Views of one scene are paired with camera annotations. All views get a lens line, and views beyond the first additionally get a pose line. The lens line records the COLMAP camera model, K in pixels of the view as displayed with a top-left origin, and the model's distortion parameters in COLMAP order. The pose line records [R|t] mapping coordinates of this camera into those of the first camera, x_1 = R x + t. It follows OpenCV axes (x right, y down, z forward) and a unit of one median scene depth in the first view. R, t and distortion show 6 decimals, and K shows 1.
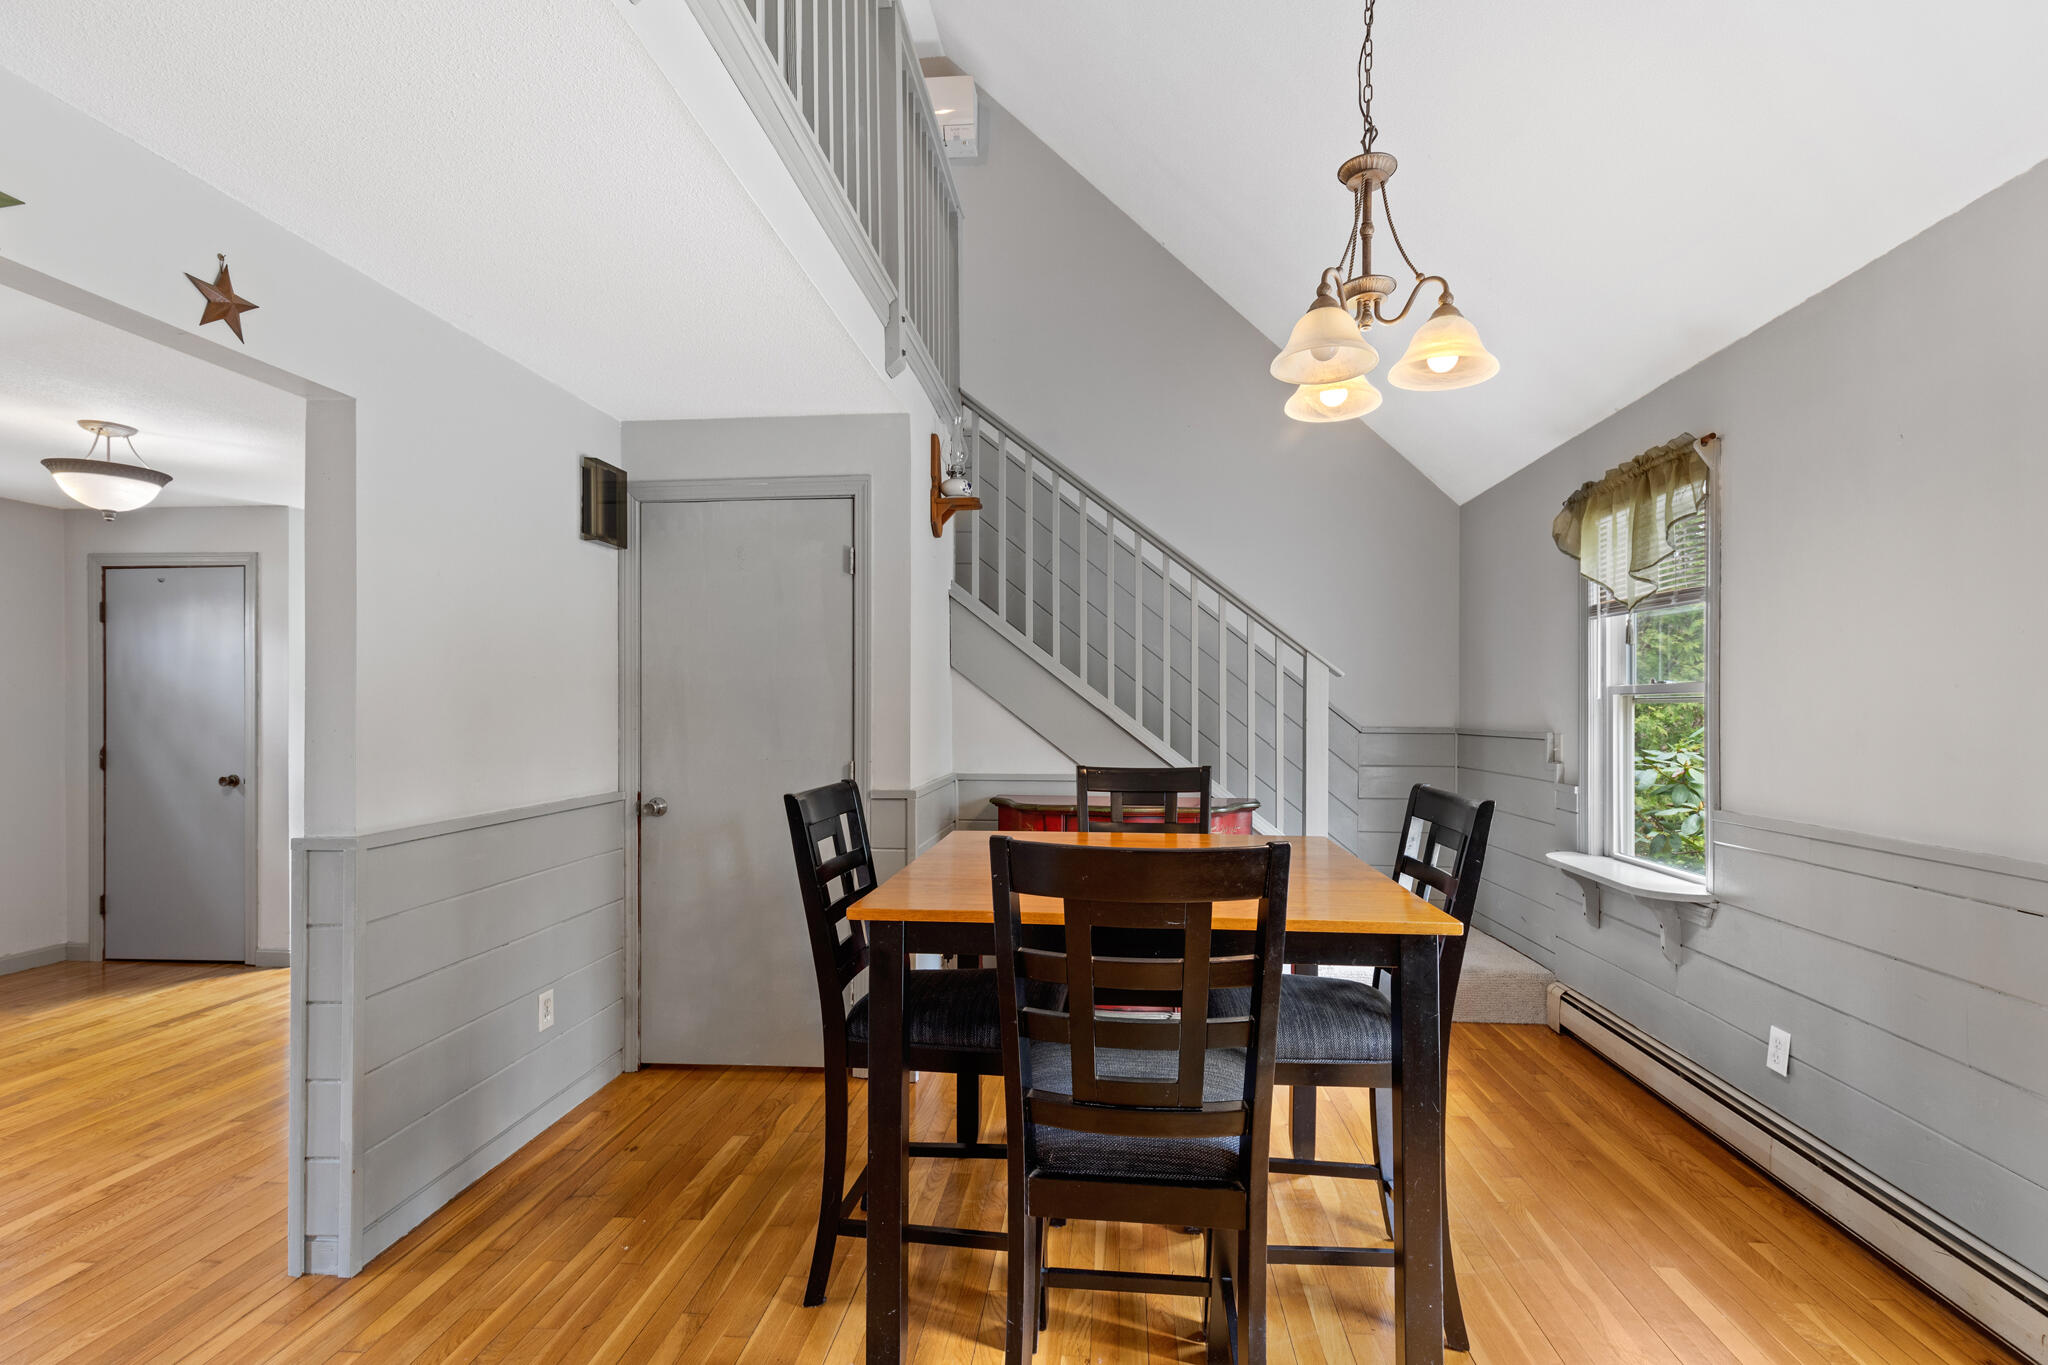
lens RADIAL K [[914.7, 0, 1036.7], [0, 914.7, 706.1], [0, 0, 1]] dist [0.001349, 0.000149]
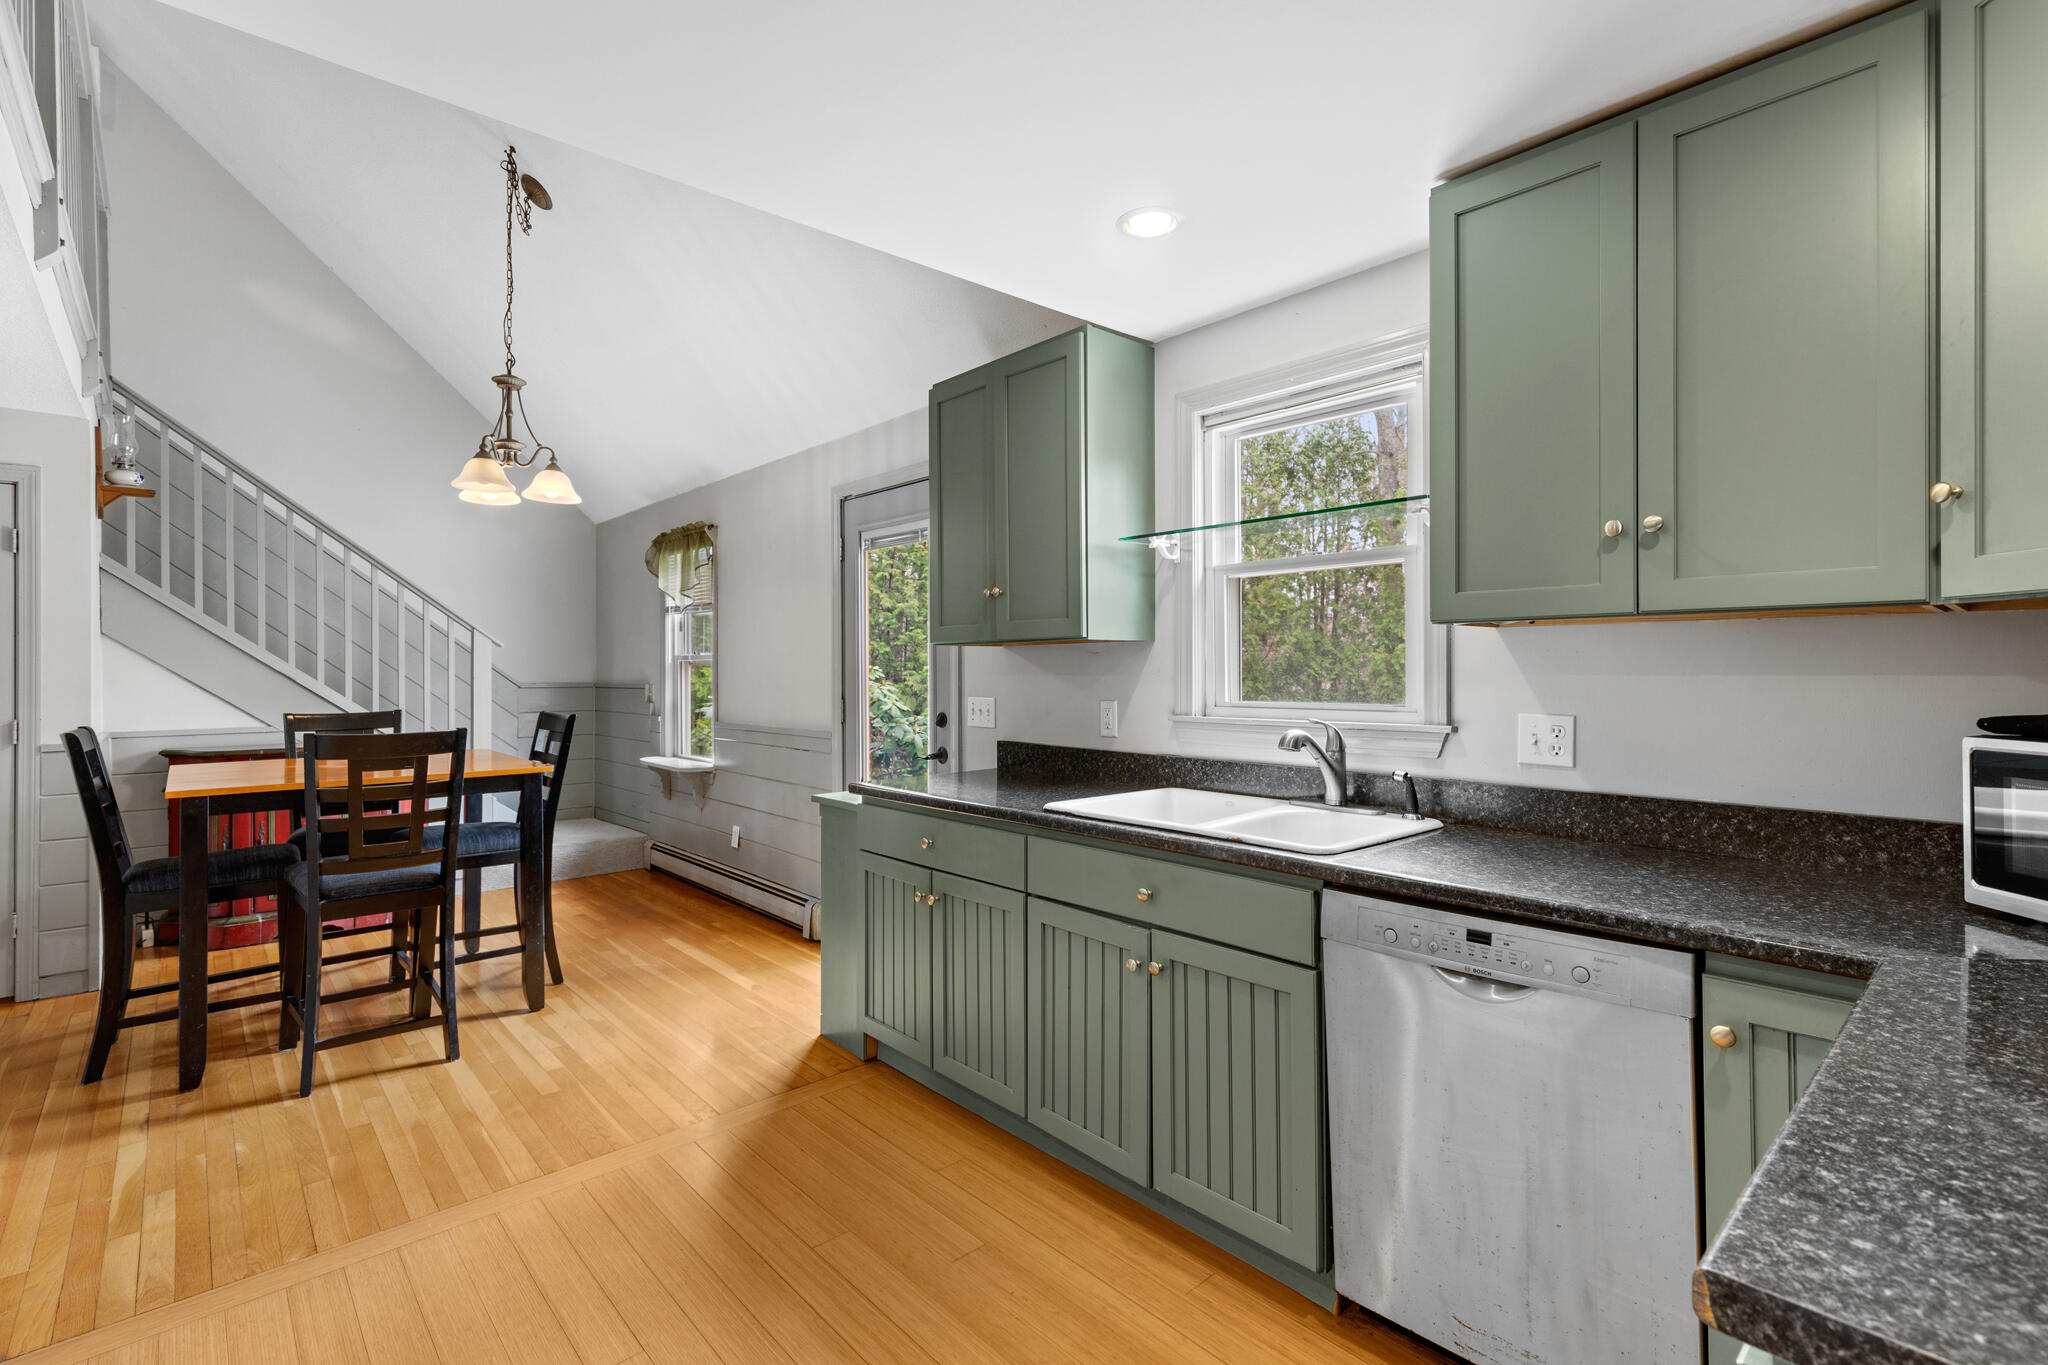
lens RADIAL K [[927.4, 0, 1031.2], [0, 927.4, 664.3], [0, 0, 1]] dist [0.008111, 0.000038]
pose [[0.677282, -0.002822, 0.735718, -0.222465], [0.003905, 0.999992, 0.000240, -0.003767], [-0.735713, 0.002710, 0.677288, -0.752181]]
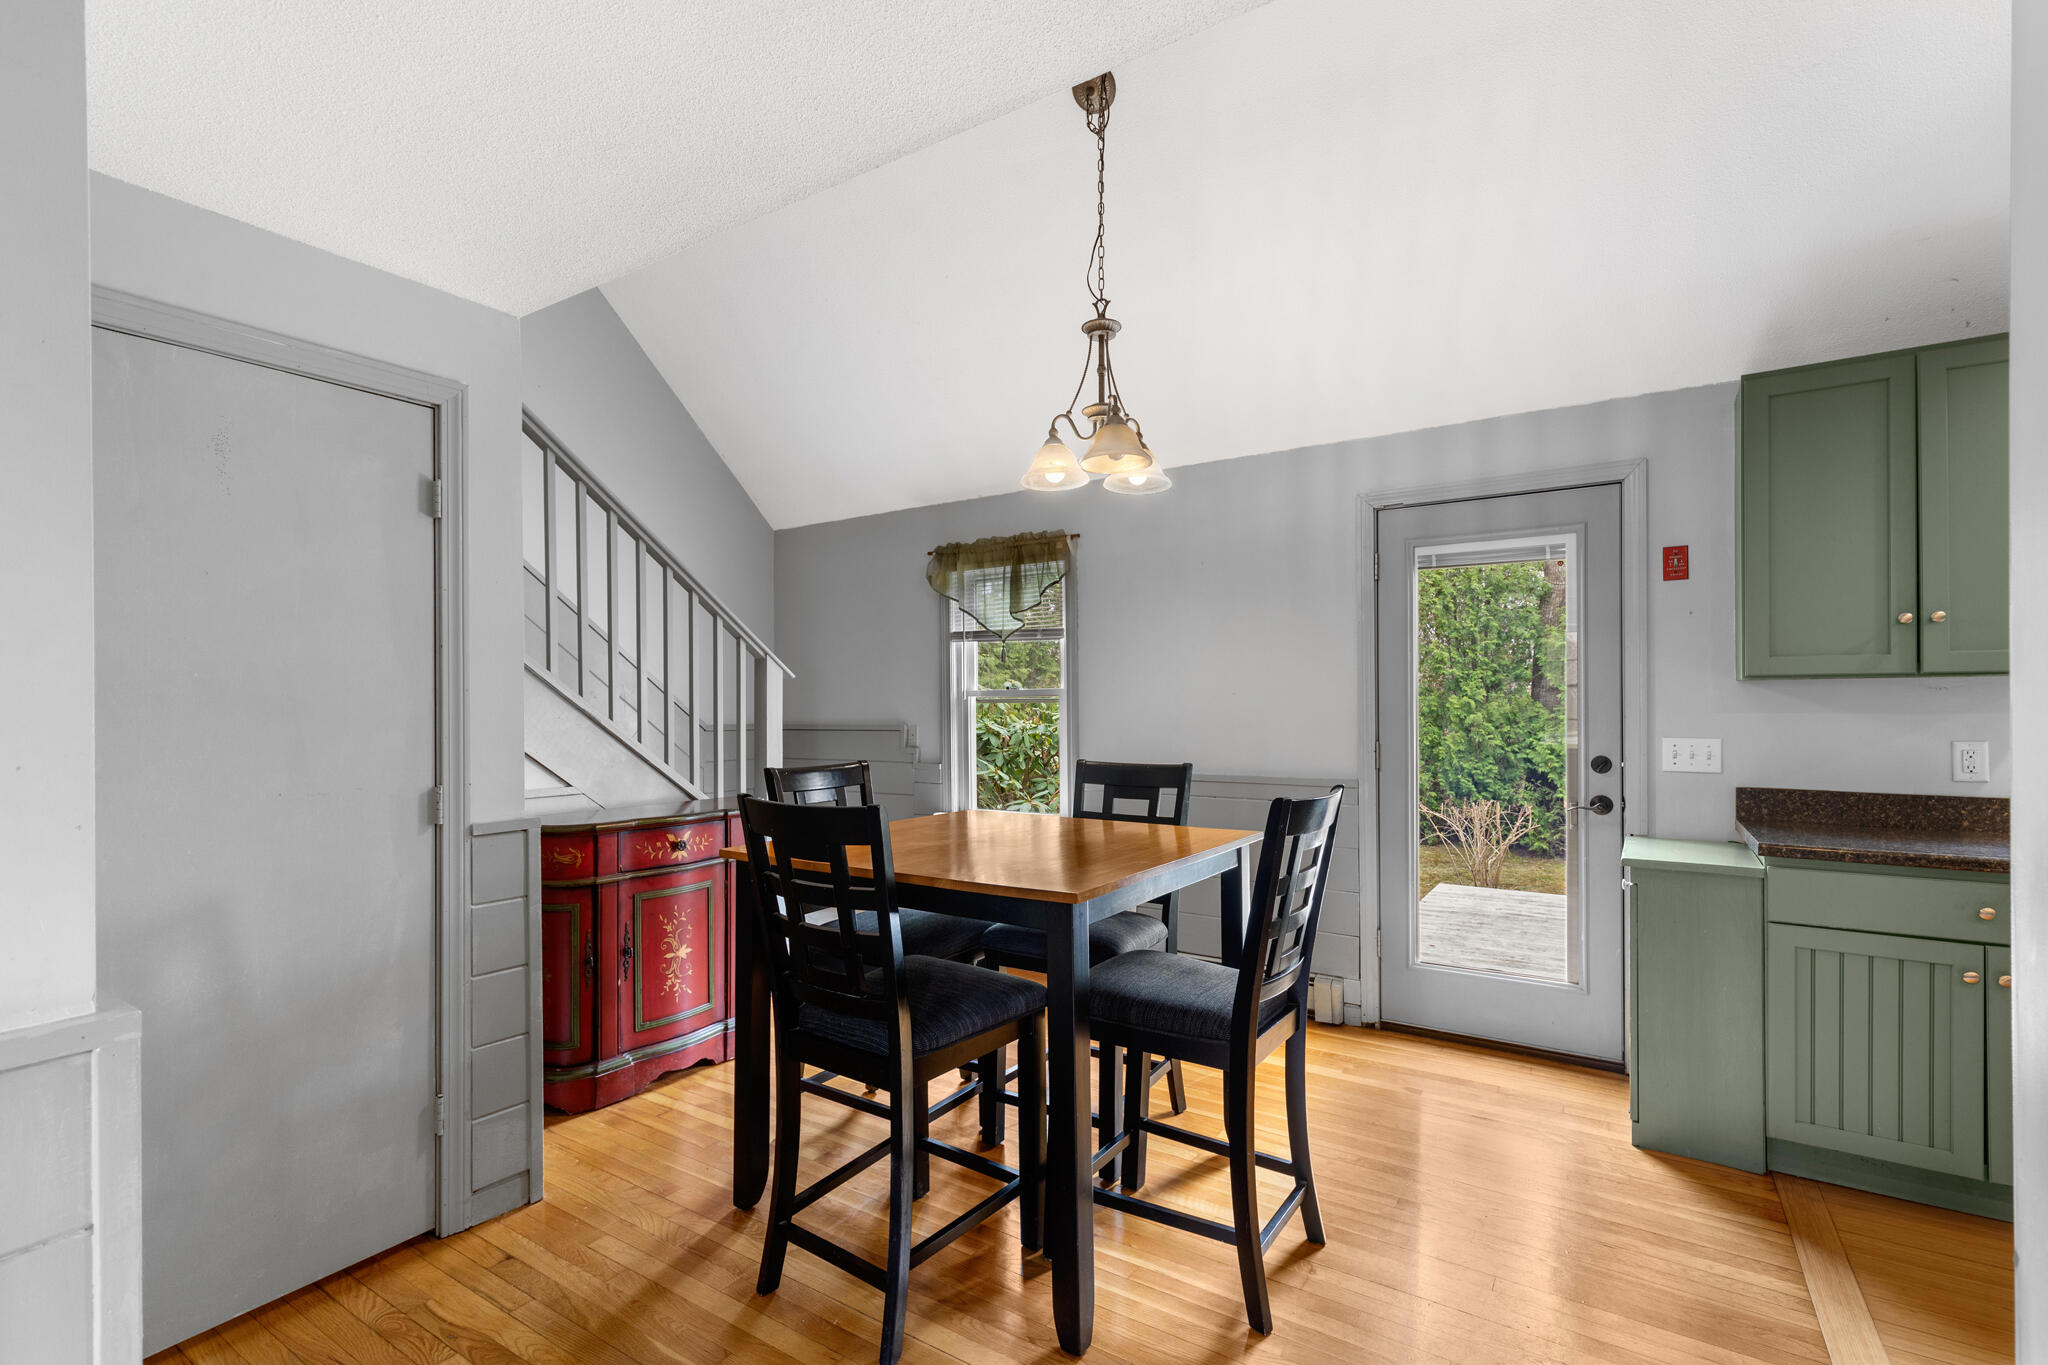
lens RADIAL K [[914.7, 0, 1036.7], [0, 914.7, 706.1], [0, 0, 1]] dist [0.001349, 0.000149]
pose [[0.470436, -0.004460, 0.882423, -0.661401], [0.002263, 0.999990, 0.003848, -0.003846], [-0.882431, 0.000186, 0.470442, 0.295213]]
